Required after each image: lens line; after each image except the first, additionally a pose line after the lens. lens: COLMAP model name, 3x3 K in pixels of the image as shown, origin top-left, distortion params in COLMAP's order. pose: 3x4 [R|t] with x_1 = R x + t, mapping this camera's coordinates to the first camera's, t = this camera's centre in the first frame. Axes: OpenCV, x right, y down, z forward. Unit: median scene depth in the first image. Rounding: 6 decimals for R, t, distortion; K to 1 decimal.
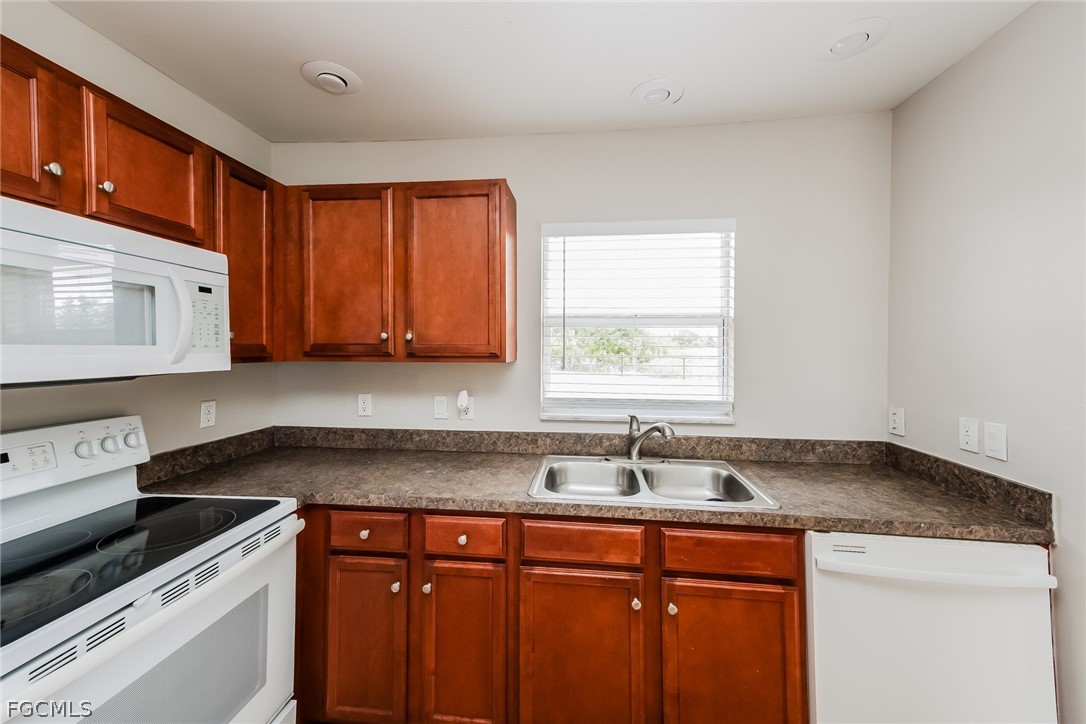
lens RADIAL K [[433.2, 0, 535.0], [0, 433.2, 351.7], [0, 0, 1]] dist [0.009171, -0.001737]
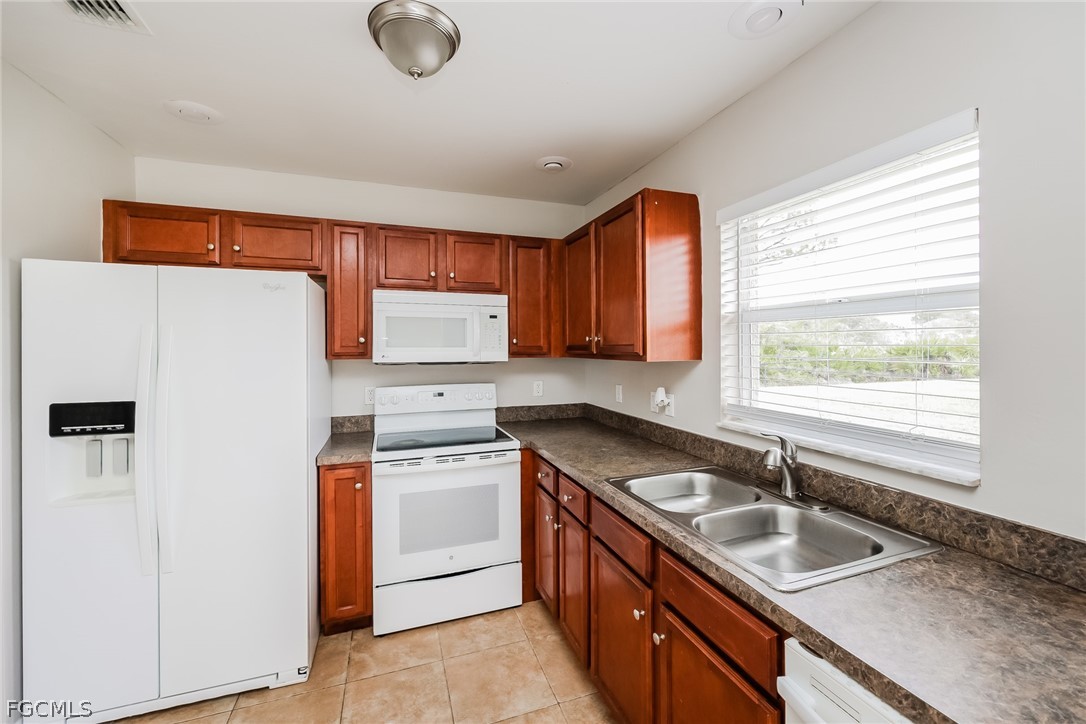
lens RADIAL K [[433.2, 0, 540.1], [0, 433.2, 342.7], [0, 0, 1]] dist [0.009171, -0.001737]
pose [[0.462415, -0.007909, -0.886628, 0.786319], [-0.002653, 0.999943, -0.010303, -0.013258], [0.886660, 0.007117, 0.462368, 0.279059]]
